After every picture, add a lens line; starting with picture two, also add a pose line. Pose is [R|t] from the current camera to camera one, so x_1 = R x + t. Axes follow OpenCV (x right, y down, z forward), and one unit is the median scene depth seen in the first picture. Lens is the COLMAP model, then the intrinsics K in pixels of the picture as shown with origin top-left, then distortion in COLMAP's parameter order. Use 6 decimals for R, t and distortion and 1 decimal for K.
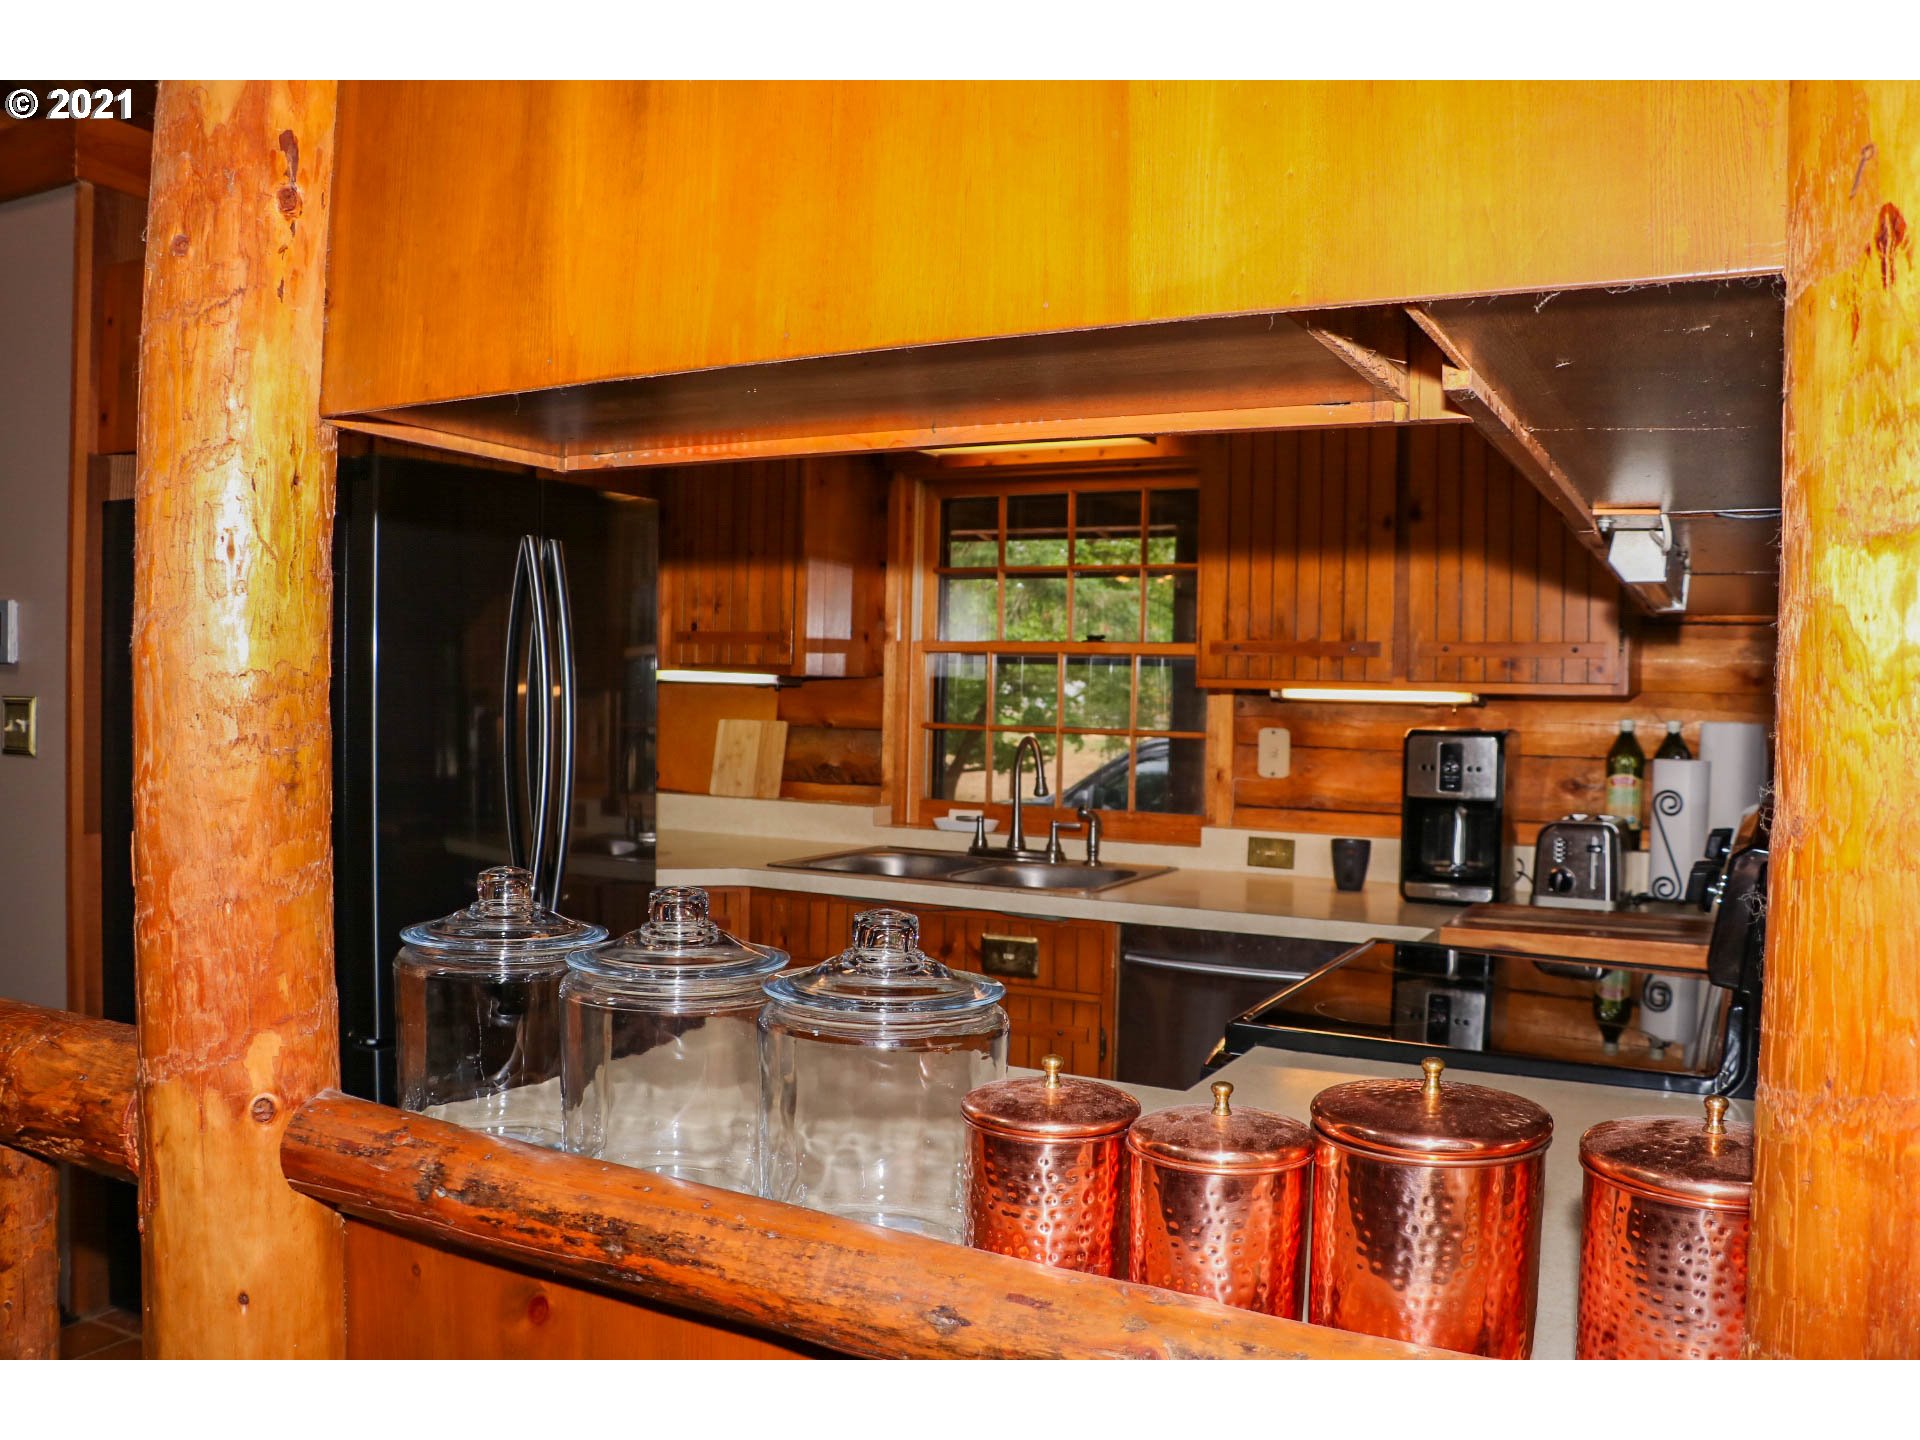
lens RADIAL K [[1578.3, 0, 943.6], [0, 1578.3, 723.5], [0, 0, 1]] dist [-0.141503, 0.072379]
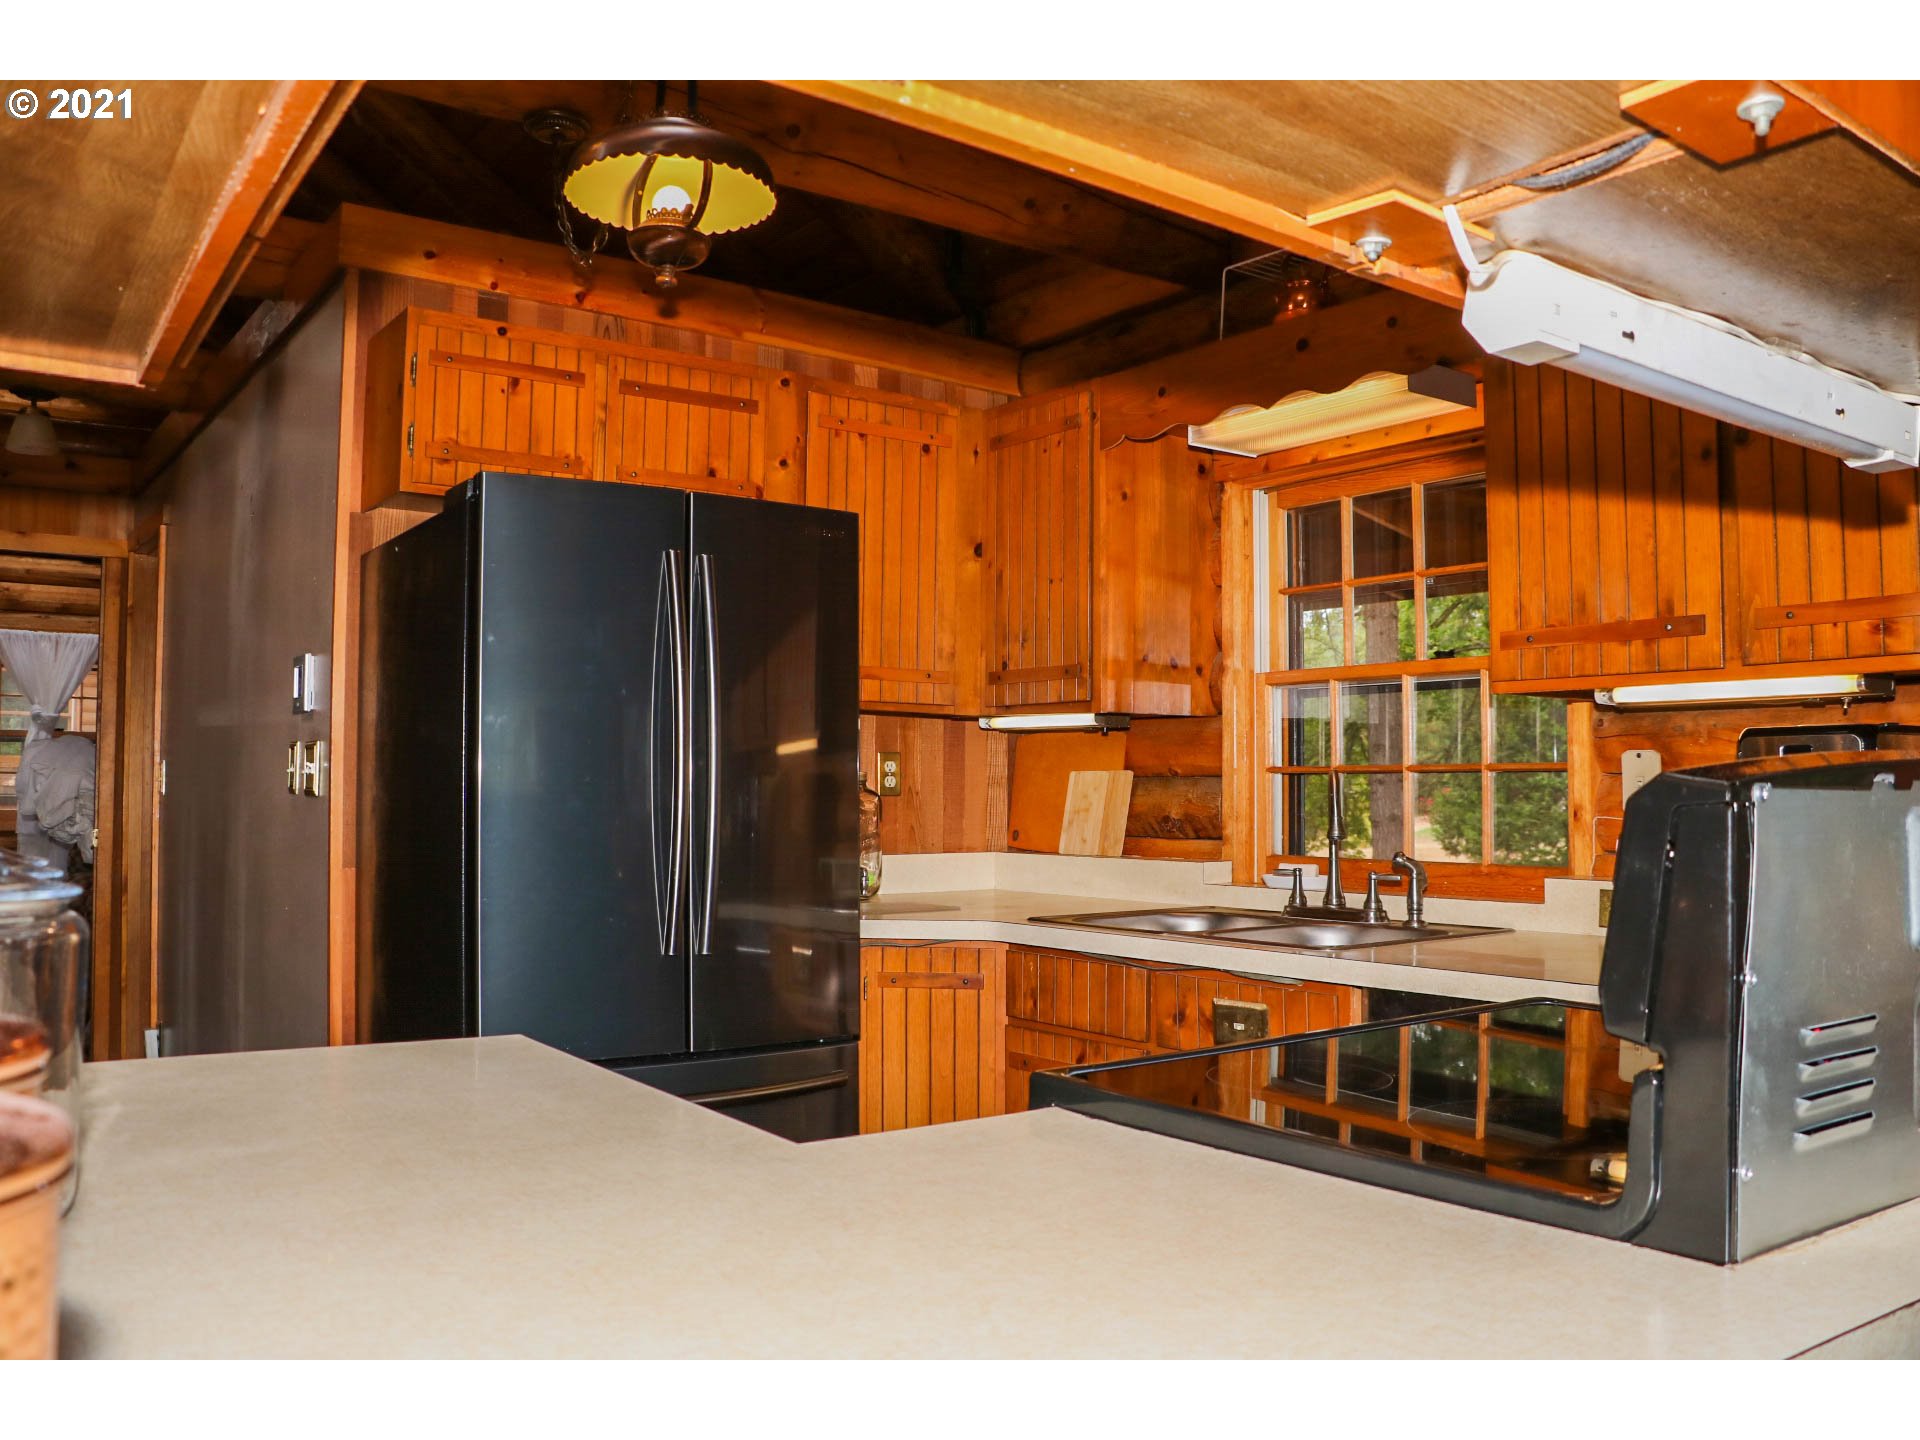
lens RADIAL K [[1578.3, 0, 968.6], [0, 1578.3, 716.8], [0, 0, 1]] dist [-0.141503, 0.072379]
pose [[0.899350, -0.039101, -0.435478, 0.238526], [0.005135, 0.996869, -0.078903, 0.043927], [0.437199, 0.068725, 0.896735, 0.170567]]
